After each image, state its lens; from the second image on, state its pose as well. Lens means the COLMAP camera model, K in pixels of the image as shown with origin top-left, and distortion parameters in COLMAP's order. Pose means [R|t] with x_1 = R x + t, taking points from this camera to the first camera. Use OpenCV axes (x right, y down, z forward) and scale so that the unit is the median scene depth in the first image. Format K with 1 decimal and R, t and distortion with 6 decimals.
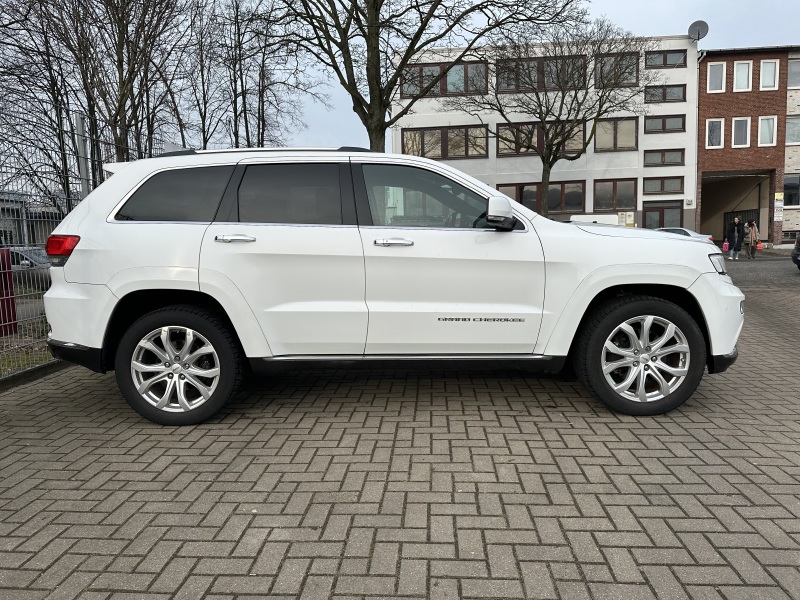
lens RADIAL K [[571.1, 0, 393.7], [0, 571.1, 296.9], [0, 0, 1]] dist [0.046394, -0.051973]
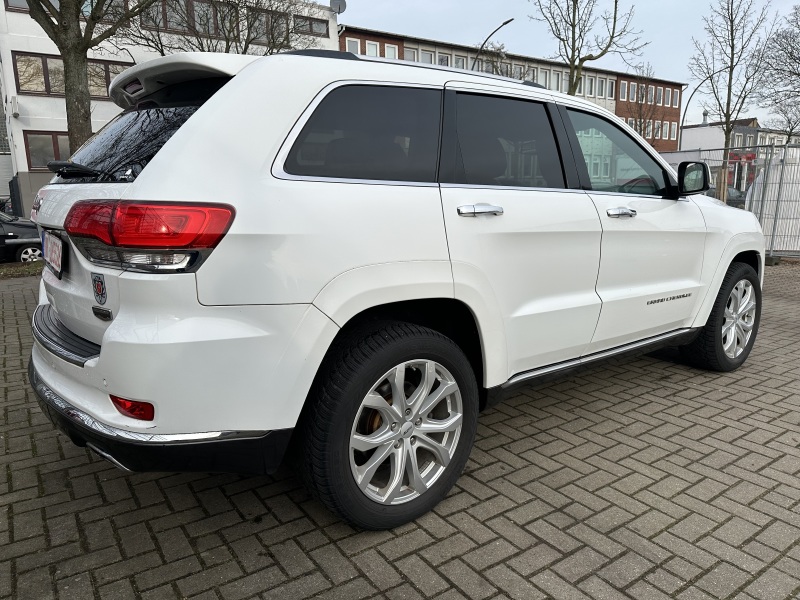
lens RADIAL K [[571.1, 0, 396.6], [0, 571.1, 302.6], [0, 0, 1]] dist [0.046394, -0.051973]
pose [[0.775613, -0.103137, 0.622726, -0.745116], [0.054963, 0.993849, 0.096146, -0.064727], [-0.628811, -0.040345, 0.776511, 0.554112]]
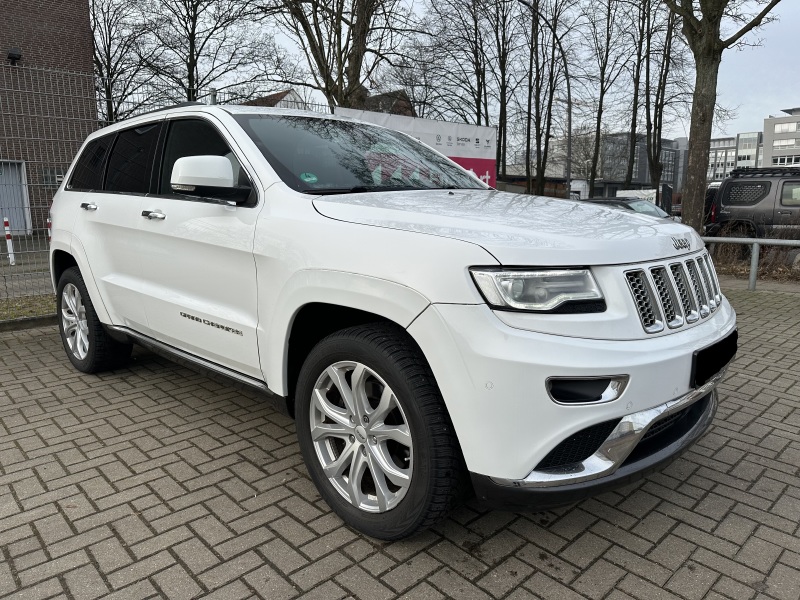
lens RADIAL K [[571.1, 0, 397.2], [0, 571.1, 303.0], [0, 0, 1]] dist [0.046394, -0.051973]
pose [[0.721735, 0.139097, -0.678049, 0.830394], [-0.081899, 0.989880, 0.115891, -0.092857], [0.687307, -0.028111, 0.725823, 0.612931]]
